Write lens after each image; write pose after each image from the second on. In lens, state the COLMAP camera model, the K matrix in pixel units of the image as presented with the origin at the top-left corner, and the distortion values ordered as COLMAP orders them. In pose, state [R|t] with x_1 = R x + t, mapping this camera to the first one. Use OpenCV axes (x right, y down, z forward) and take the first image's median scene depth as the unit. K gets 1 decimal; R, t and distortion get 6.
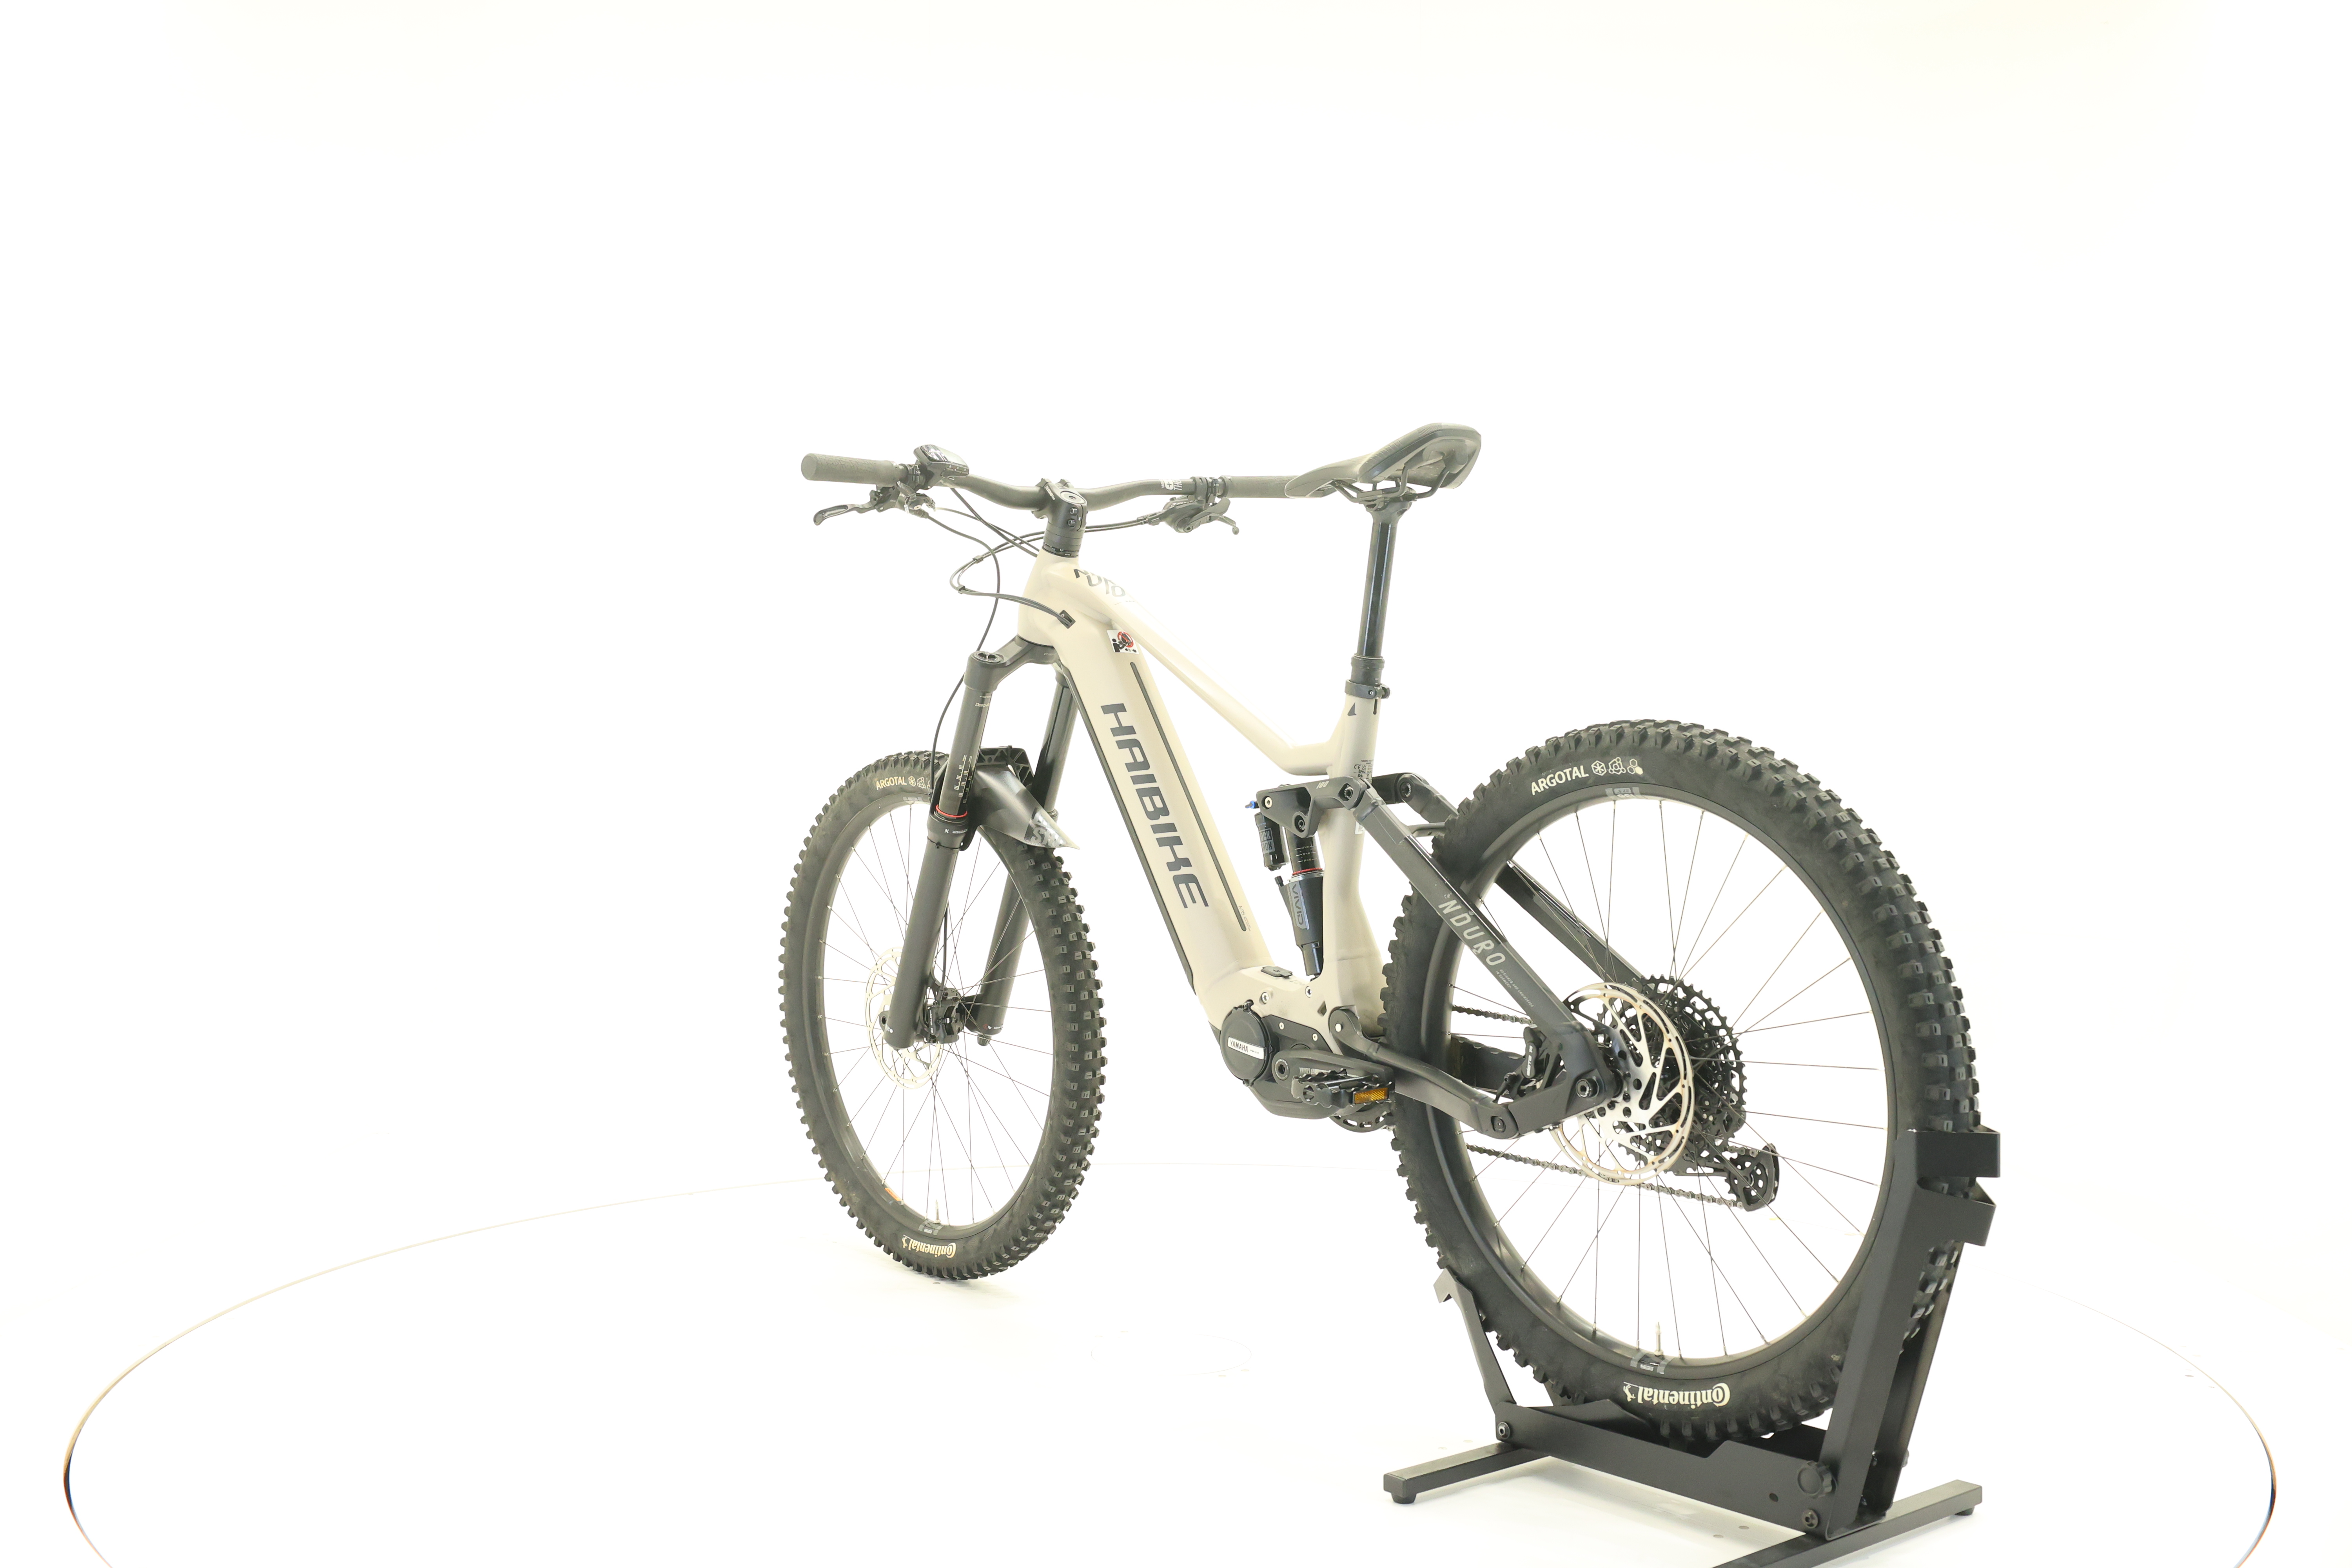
lens RADIAL K [[2388.7, 0, 1175.4], [0, 2388.7, 777.4], [0, 0, 1]] dist [-0.017510, 0.000000]
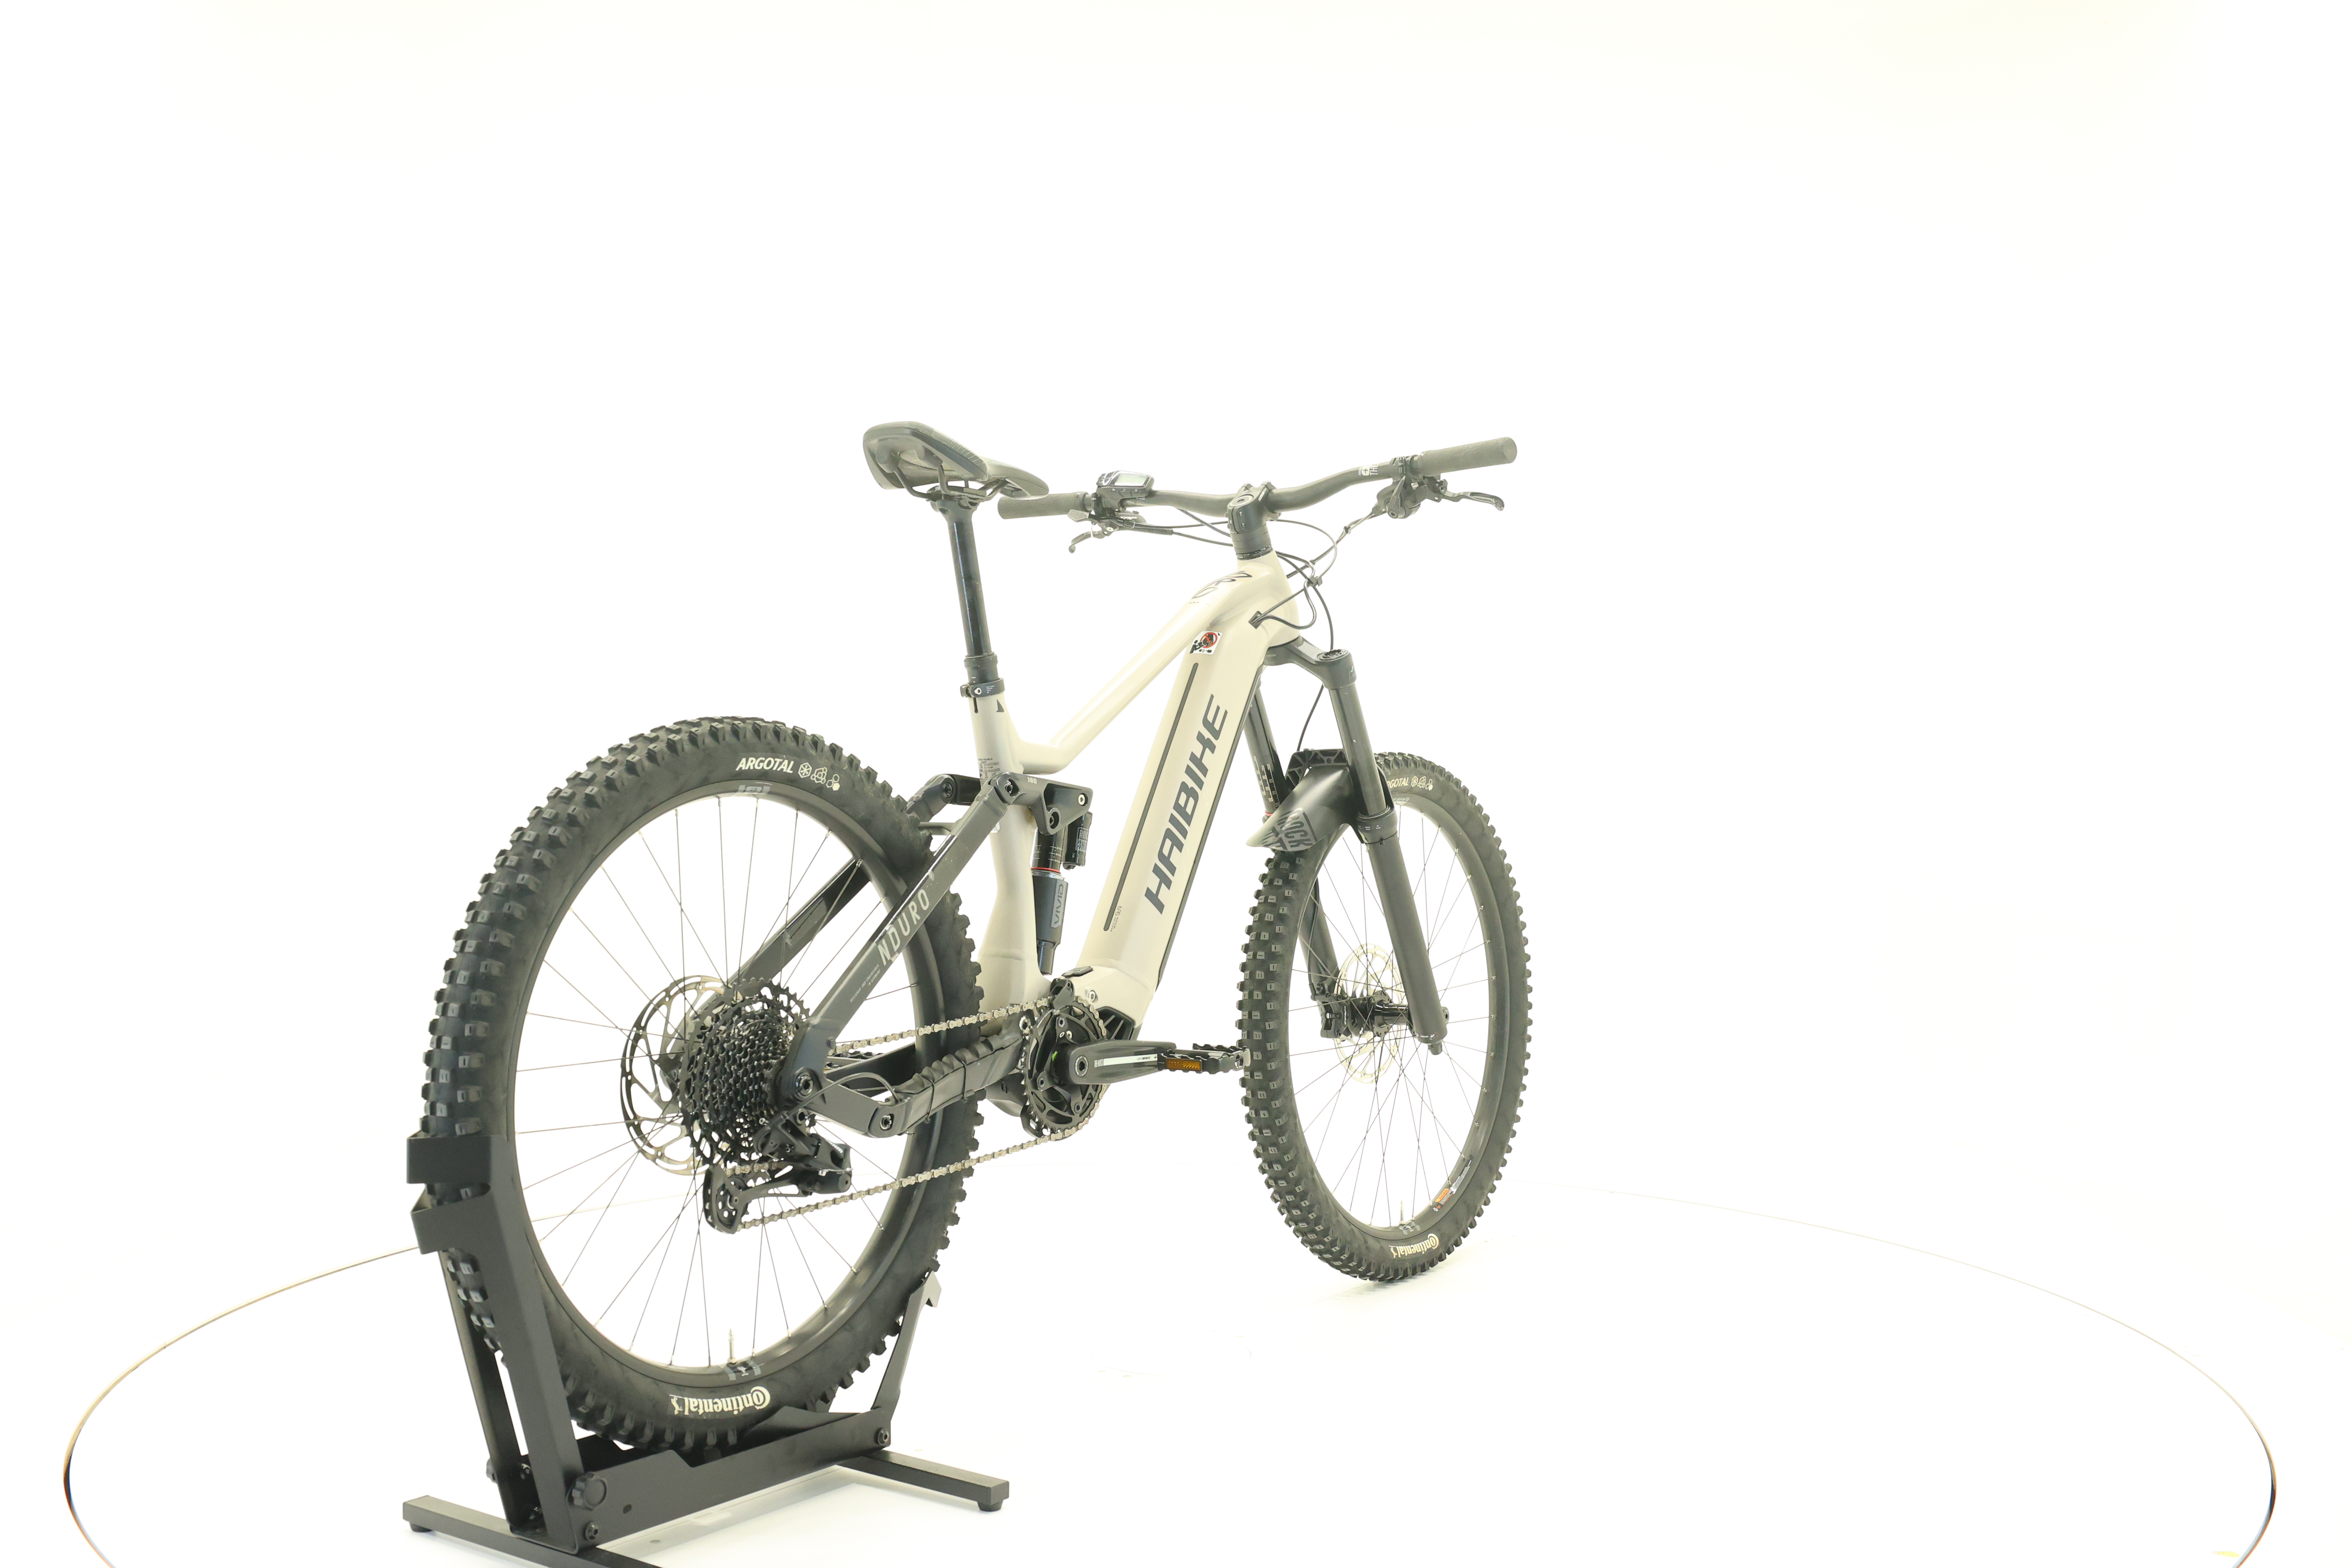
lens RADIAL K [[2388.7, 0, 1171.6], [0, 2388.7, 772.5], [0, 0, 1]] dist [-0.017510, 0.000000]
pose [[0.242003, 0.015218, -0.970156, 1.001752], [-0.023220, 0.999681, 0.009889, -0.012289], [0.969998, 0.020134, 0.242280, 0.782045]]
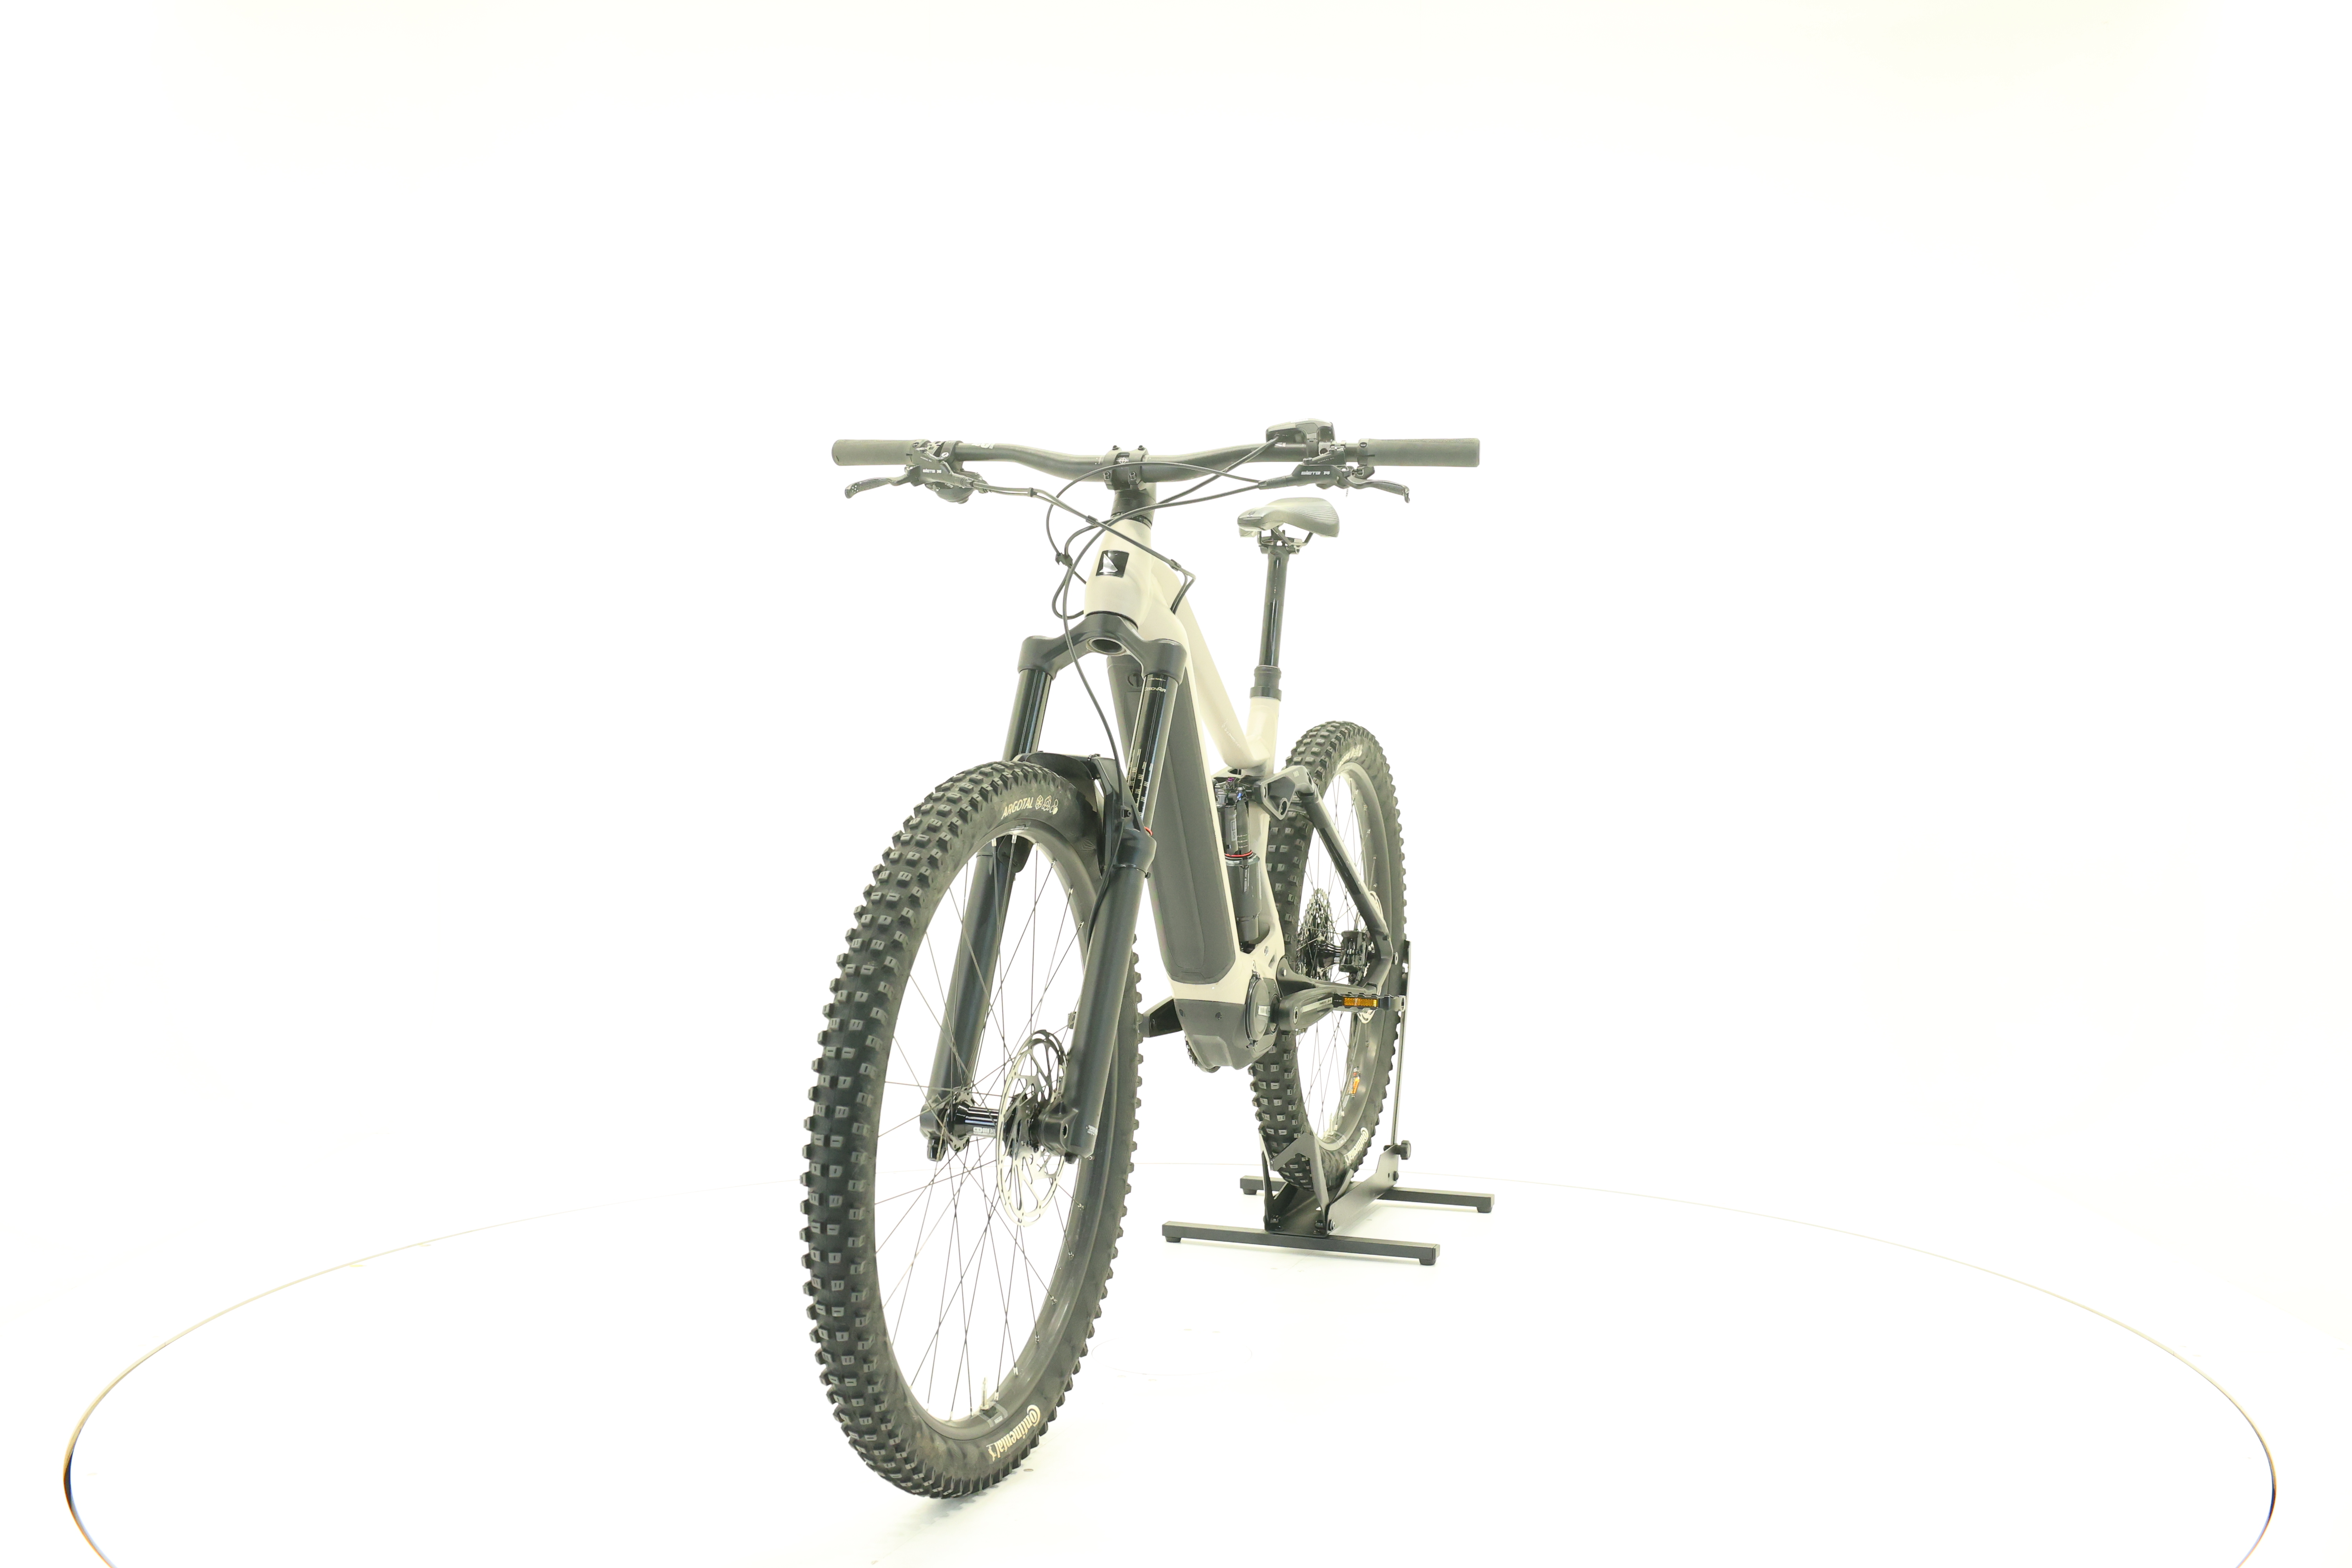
lens RADIAL K [[2388.7, 0, 1178.4], [0, 2388.7, 783.2], [0, 0, 1]] dist [-0.017510, 0.000000]
pose [[-0.508767, -0.027601, 0.860462, -0.890036], [0.012826, 0.999132, 0.039633, -0.038266], [-0.860809, 0.031200, -0.507972, 1.555896]]
